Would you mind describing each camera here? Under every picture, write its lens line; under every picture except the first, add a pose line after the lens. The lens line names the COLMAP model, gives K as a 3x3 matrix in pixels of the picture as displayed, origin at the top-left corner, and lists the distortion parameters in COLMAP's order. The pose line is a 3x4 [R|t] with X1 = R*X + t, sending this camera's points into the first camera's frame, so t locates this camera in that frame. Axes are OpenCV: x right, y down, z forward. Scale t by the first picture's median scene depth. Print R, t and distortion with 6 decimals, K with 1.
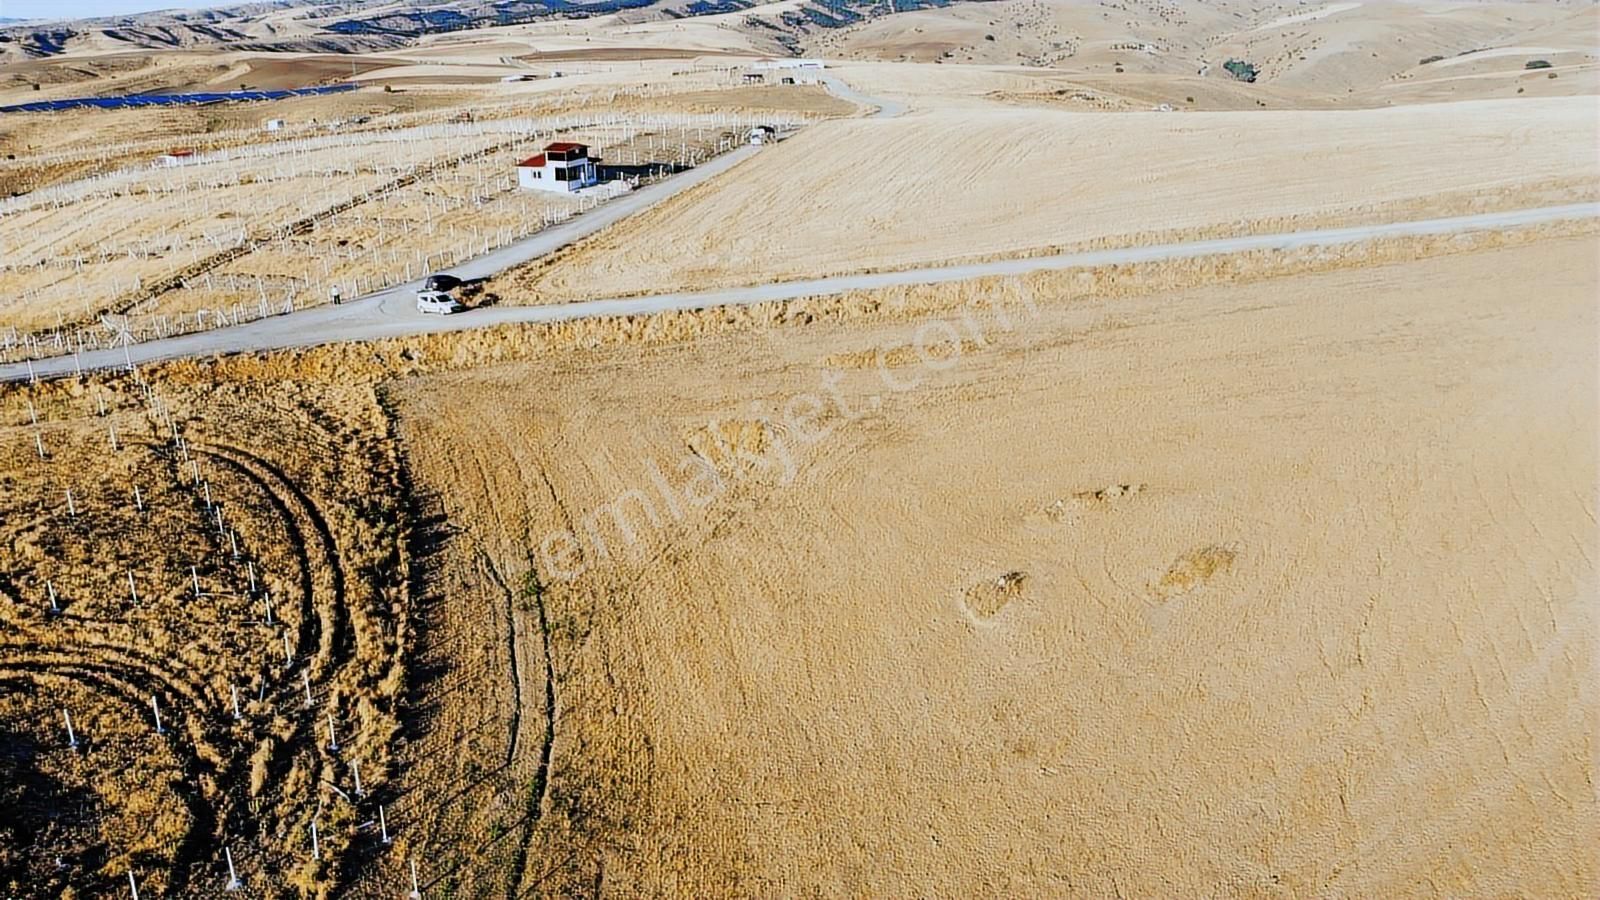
lens RADIAL K [[1216.6, 0, 795.3], [0, 1216.6, 449.3], [0, 0, 1]] dist [-0.012563, 0.009186]
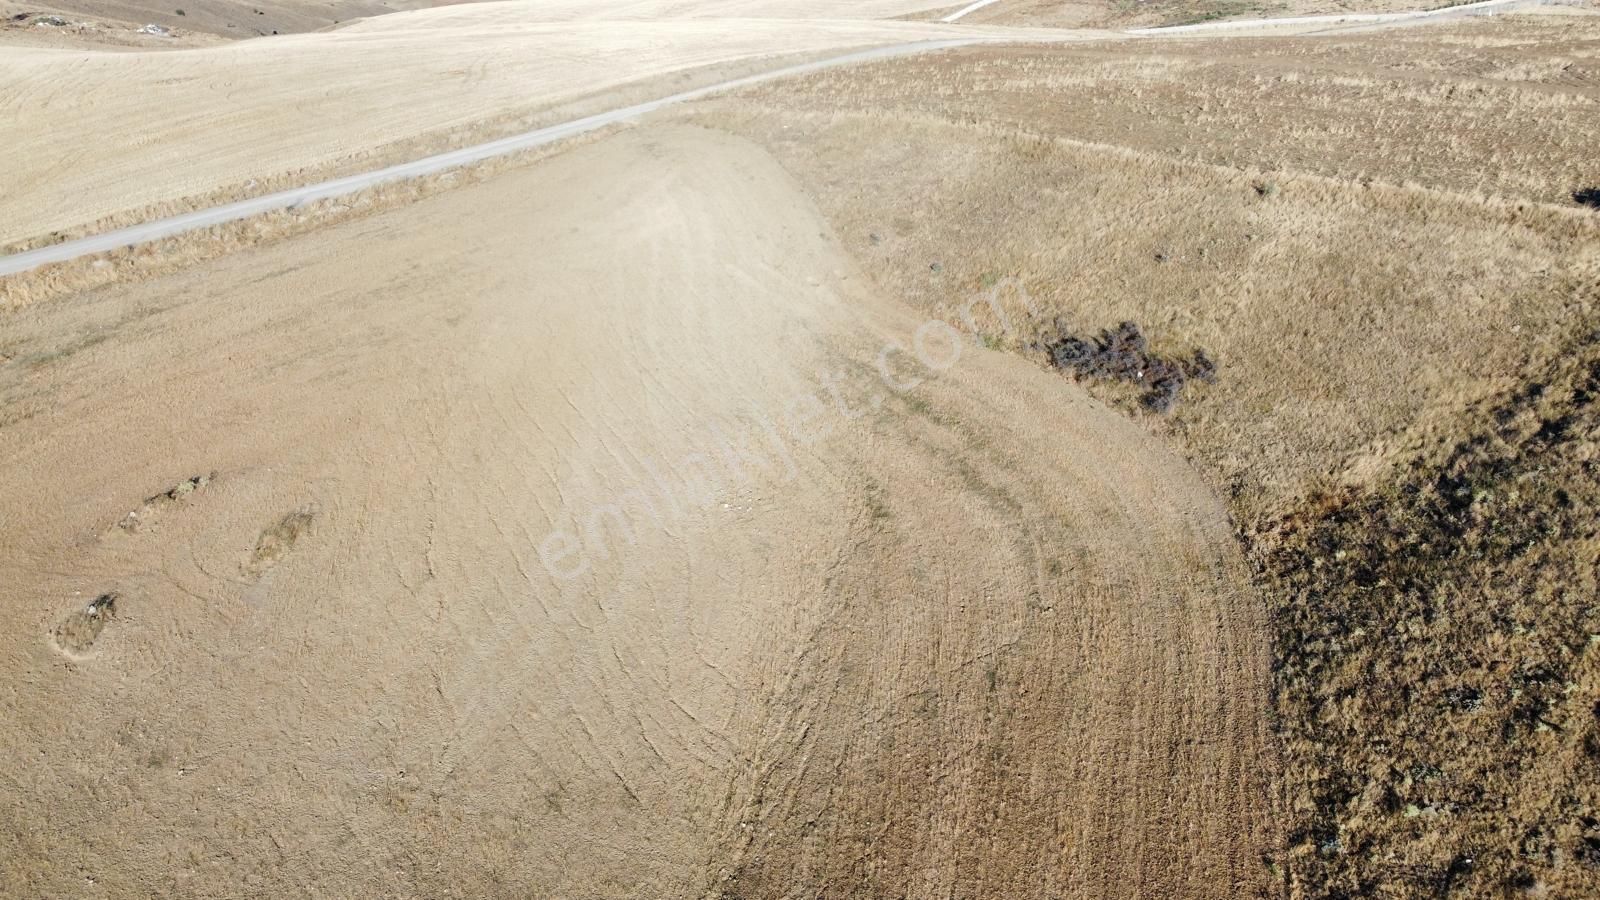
lens RADIAL K [[1206.0, 0, 796.7], [0, 1206.0, 459.4], [0, 0, 1]] dist [-0.011500, 0.018912]
pose [[0.733885, -0.270899, 0.622918, 0.006282], [0.216783, 0.962486, 0.163172, -0.029424], [-0.643753, 0.015288, 0.765080, -0.088185]]
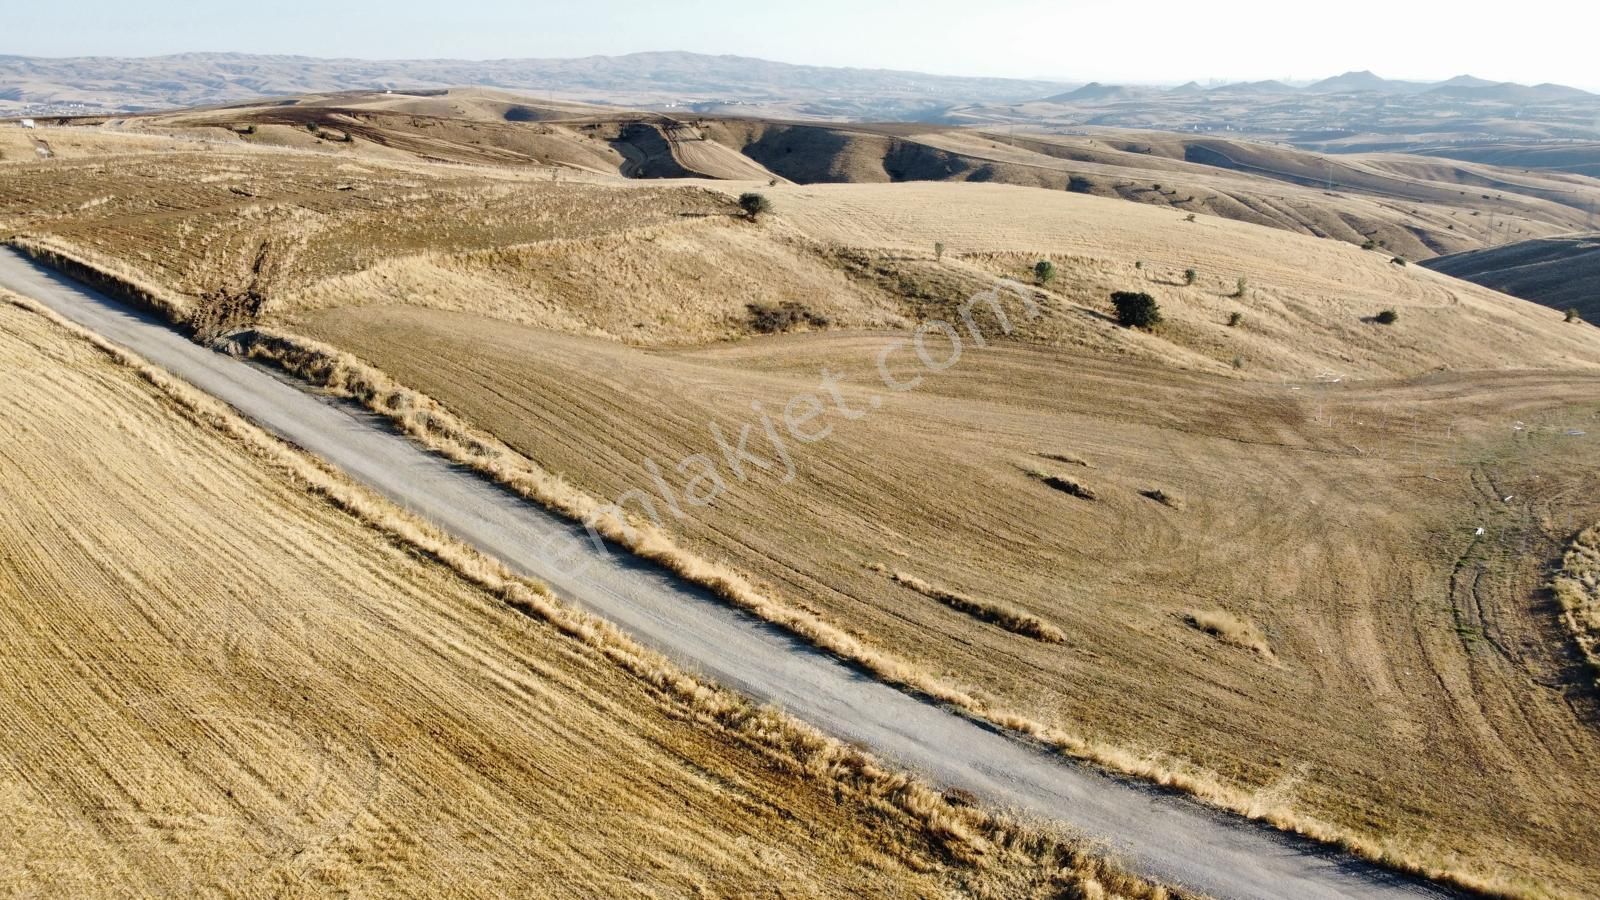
lens RADIAL K [[1216.6, 0, 795.3], [0, 1216.6, 449.3], [0, 0, 1]] dist [-0.012563, 0.009186]
pose [[-0.771742, -0.183755, 0.608809, -0.278952], [0.211671, 0.828532, 0.518392, -0.563756], [-0.599675, 0.528932, -0.600517, 1.404516]]
